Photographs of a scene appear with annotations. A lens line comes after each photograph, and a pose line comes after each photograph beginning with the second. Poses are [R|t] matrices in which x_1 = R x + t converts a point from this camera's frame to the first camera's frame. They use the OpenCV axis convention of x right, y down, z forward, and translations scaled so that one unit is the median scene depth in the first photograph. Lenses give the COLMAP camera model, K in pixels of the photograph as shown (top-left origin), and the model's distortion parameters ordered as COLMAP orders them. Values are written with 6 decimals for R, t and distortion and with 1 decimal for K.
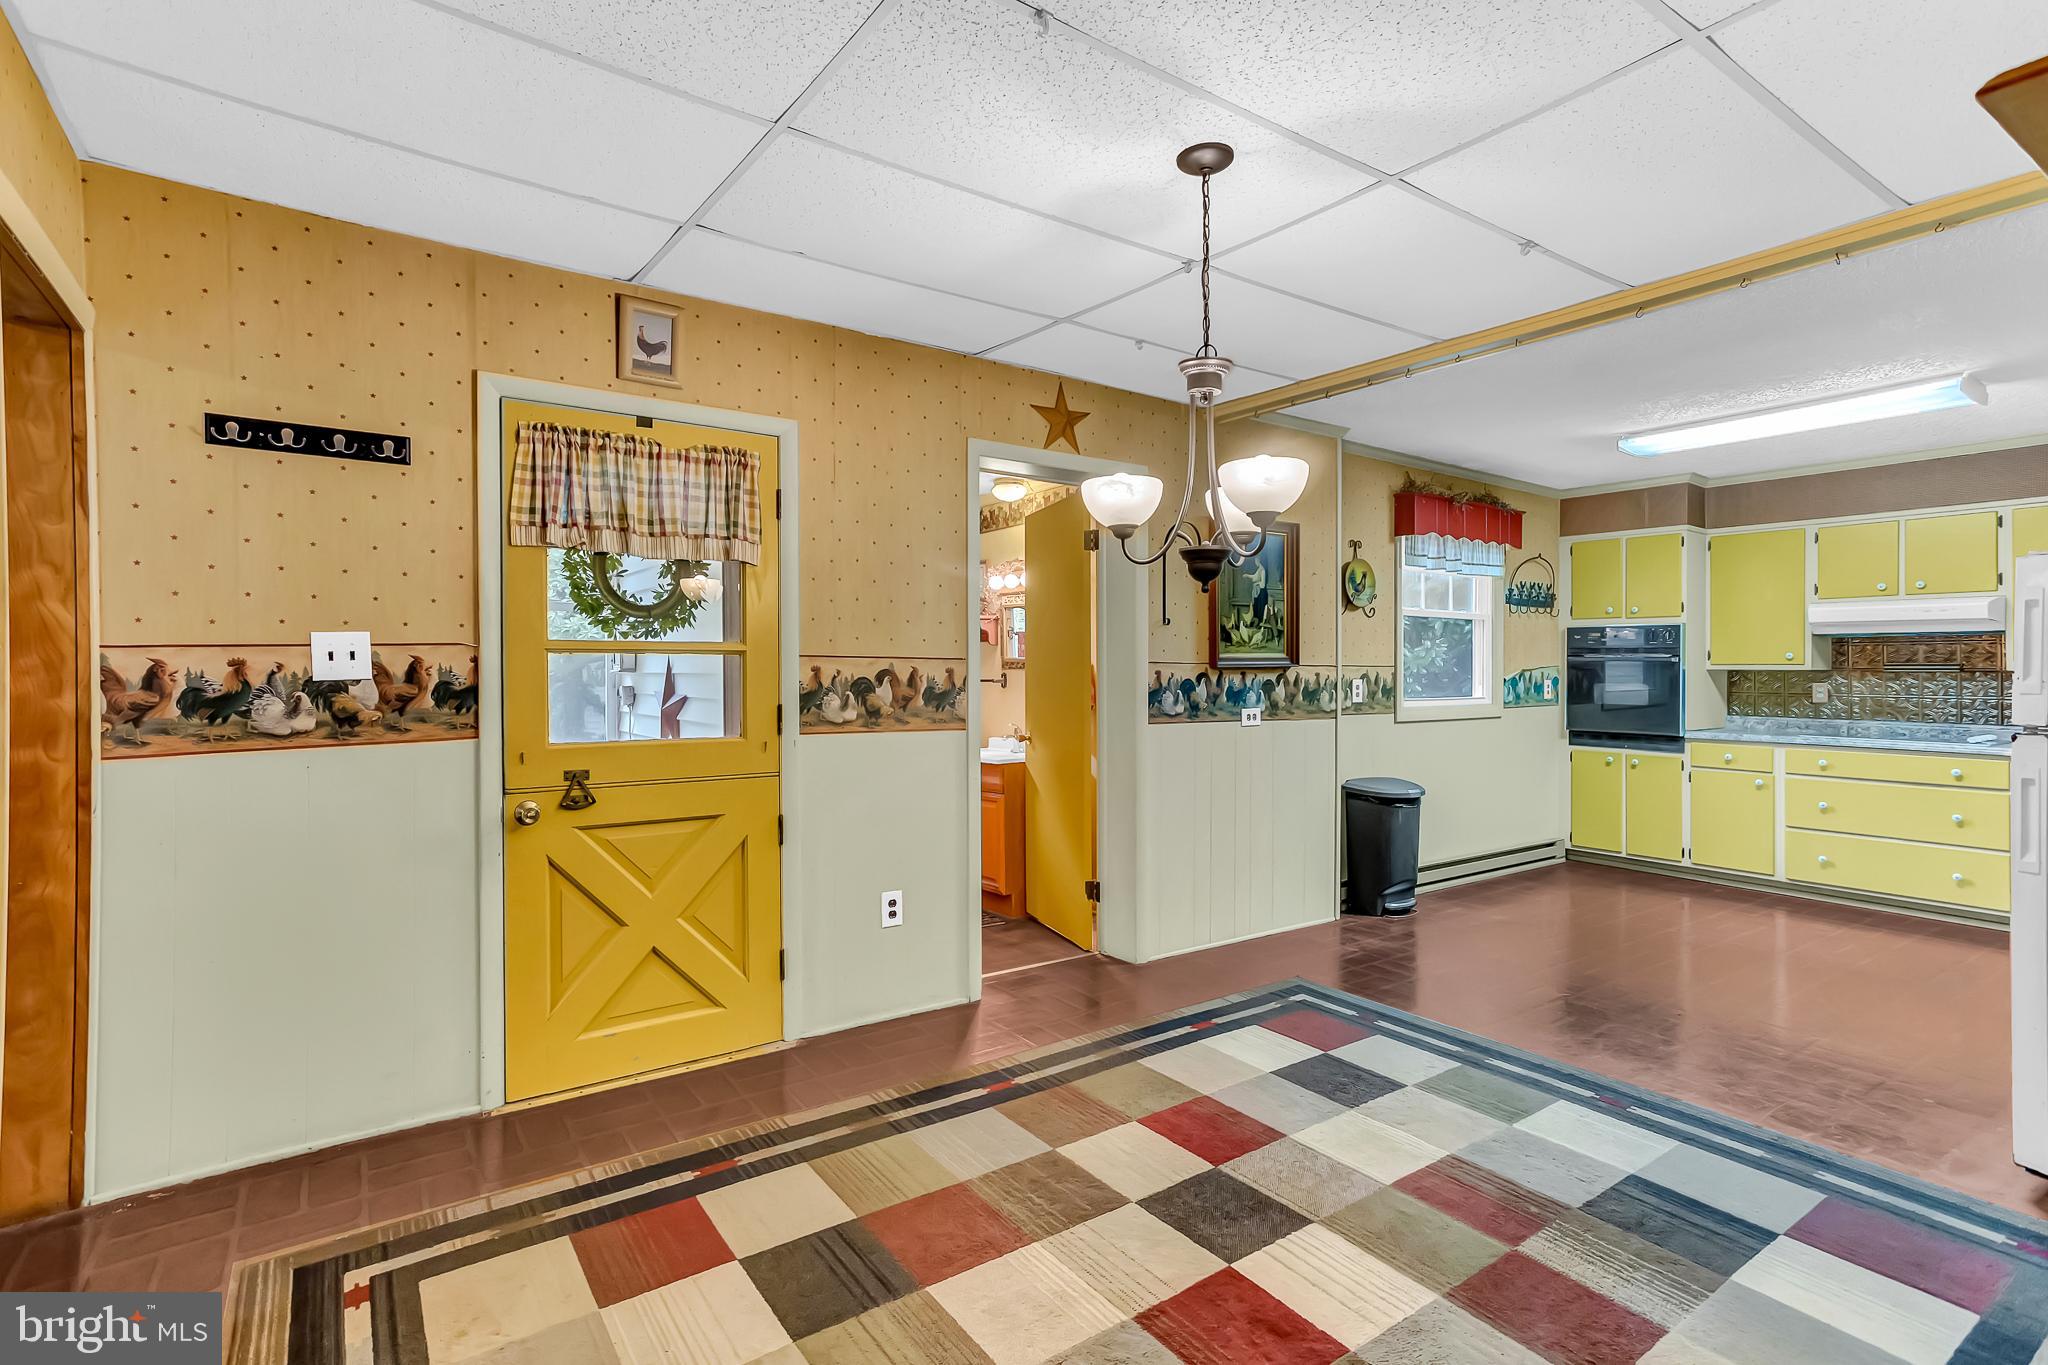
lens RADIAL K [[994.0, 0, 1012.8], [0, 994.0, 664.9], [0, 0, 1]] dist [-0.017612, 0.020303]
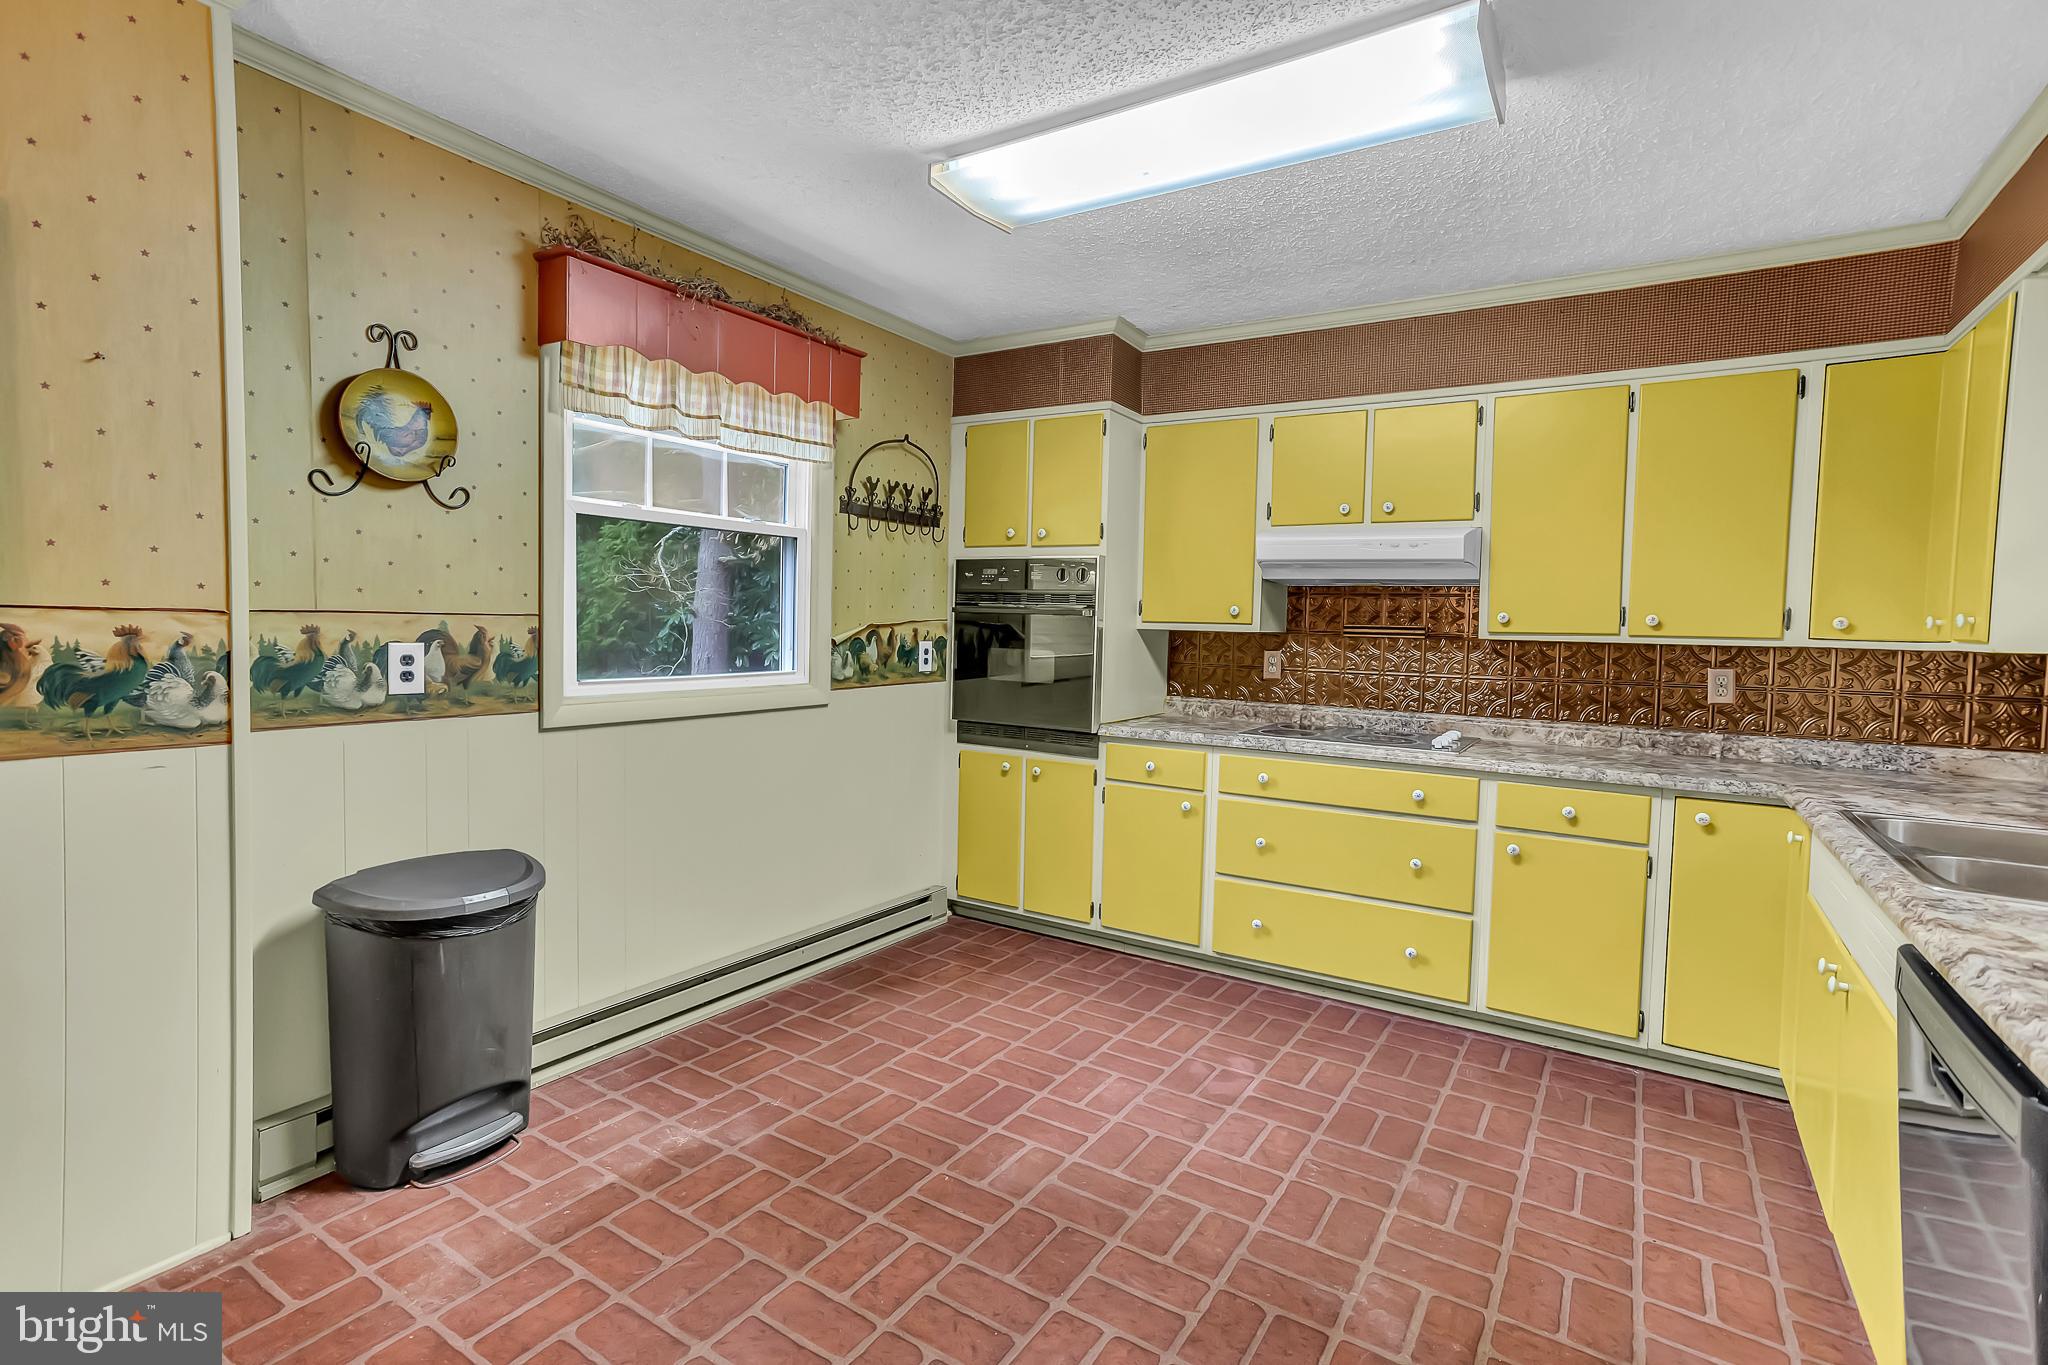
lens RADIAL K [[994.0, 0, 1012.2], [0, 994.0, 665.4], [0, 0, 1]] dist [-0.017612, 0.020303]
pose [[0.919269, 0.000417, 0.393629, 0.409811], [-0.020805, 0.998653, 0.047529, -0.001329], [-0.393079, -0.051882, 0.918040, 0.474210]]
